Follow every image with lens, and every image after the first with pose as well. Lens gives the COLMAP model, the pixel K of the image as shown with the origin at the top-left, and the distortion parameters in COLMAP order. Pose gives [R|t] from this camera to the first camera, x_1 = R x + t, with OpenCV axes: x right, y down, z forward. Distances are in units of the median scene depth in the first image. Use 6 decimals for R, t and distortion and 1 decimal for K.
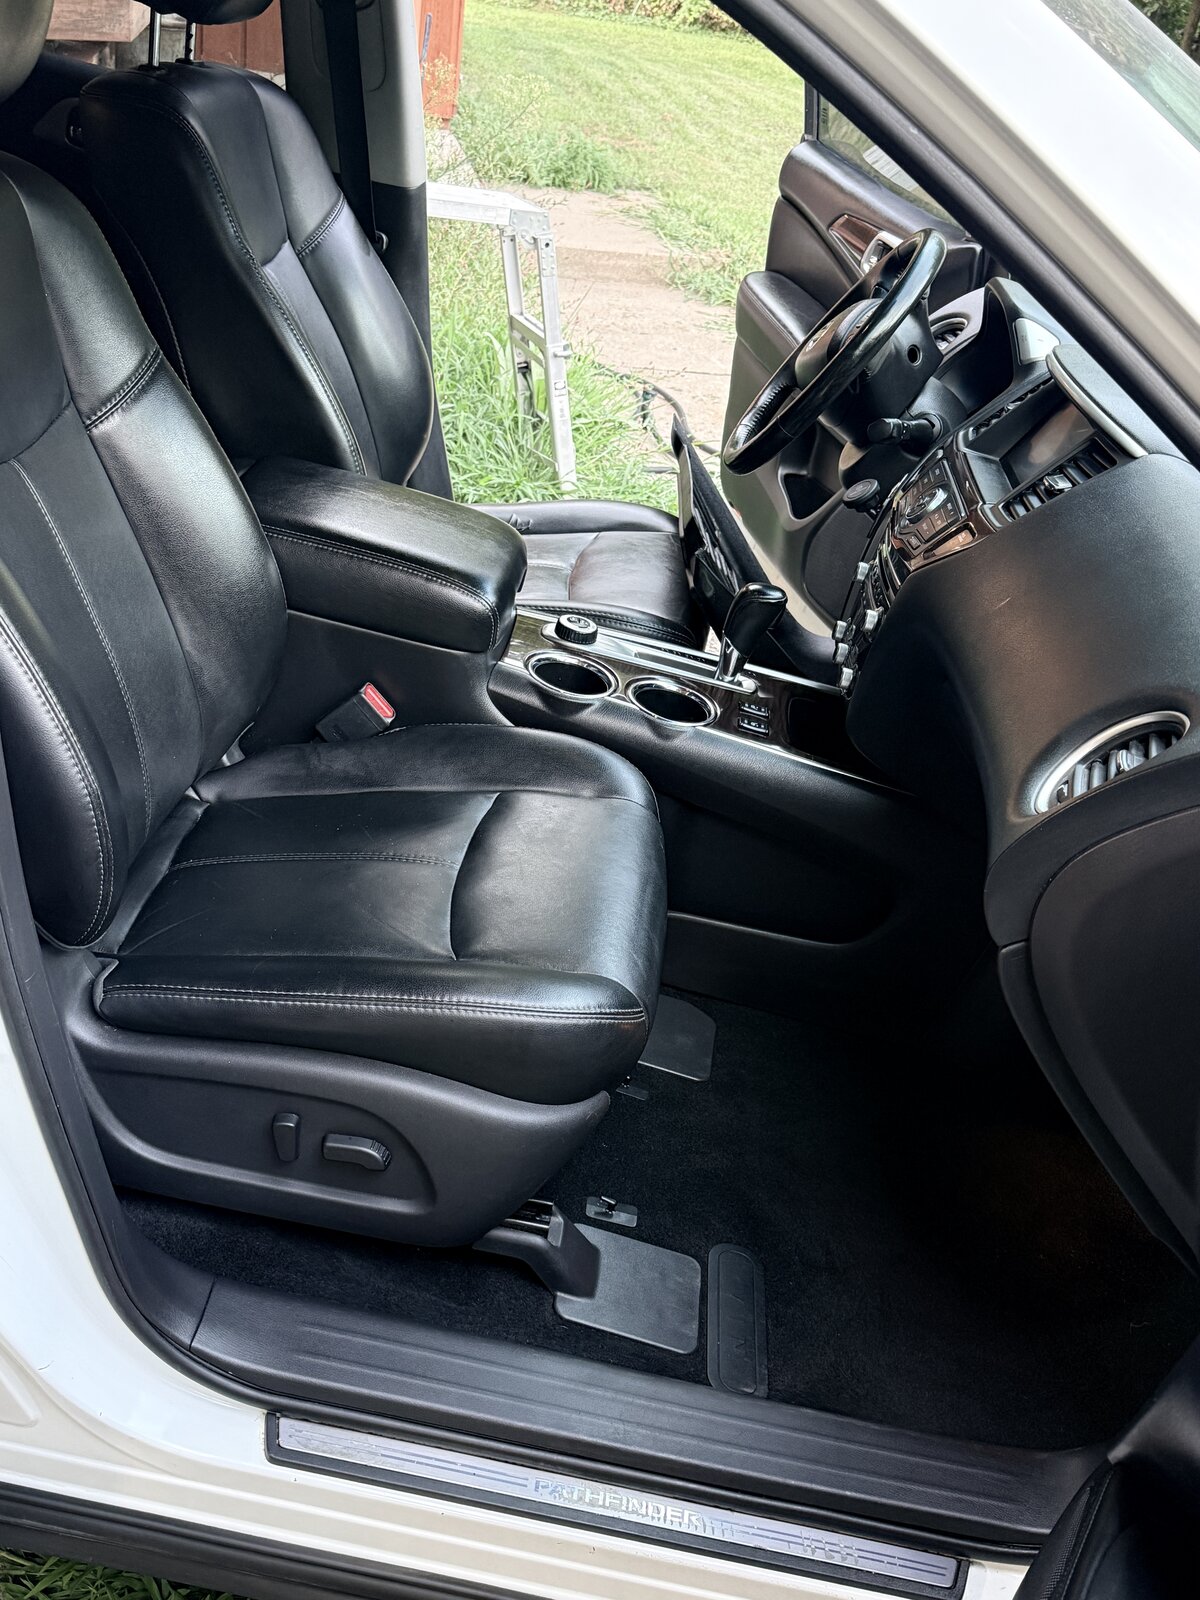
lens RADIAL K [[1633.5, 0, 600.0], [0, 1633.5, 800.0], [0, 0, 1]] dist [0.007109, -0.000551]
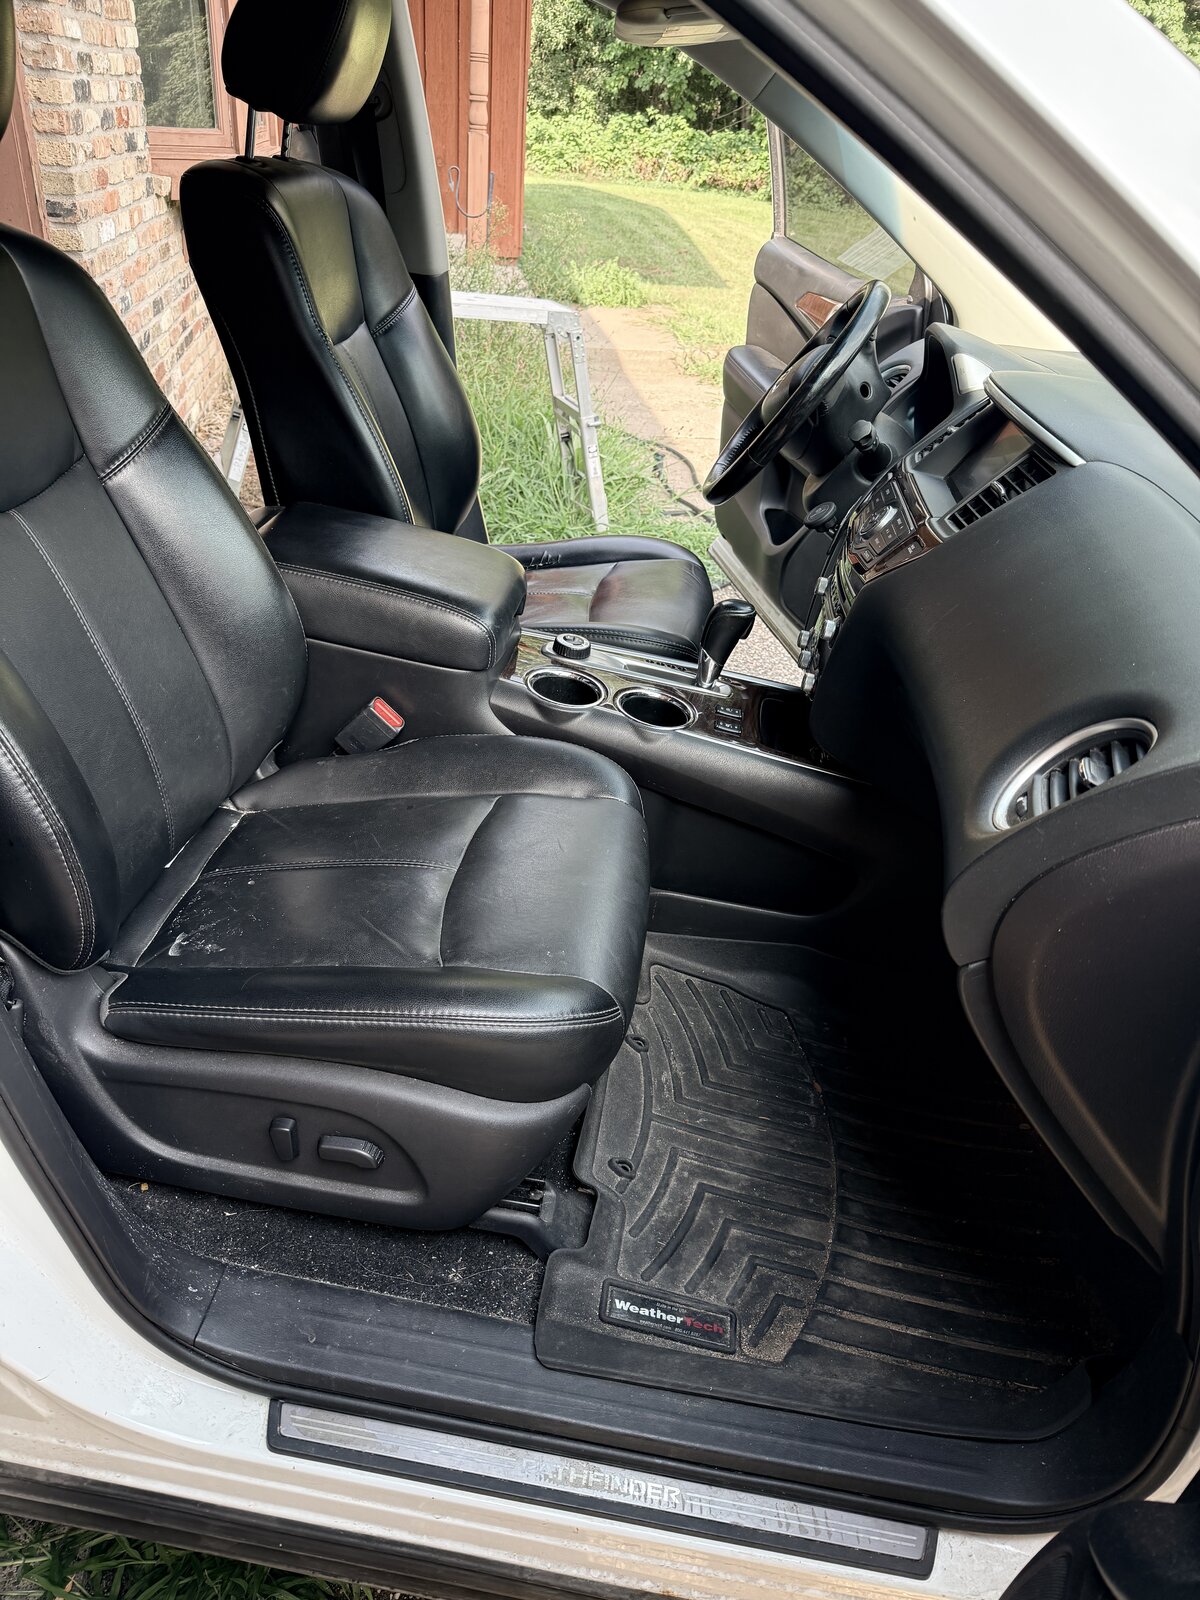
lens RADIAL K [[1127.6, 0, 622.9], [0, 1127.6, 797.3], [0, 0, 1]] dist [0.040326, -0.143870]
pose [[0.998851, -0.030605, -0.036879, 0.049358], [0.031997, 0.998774, 0.037765, -0.029222], [0.035678, -0.038902, 0.998606, 0.222009]]
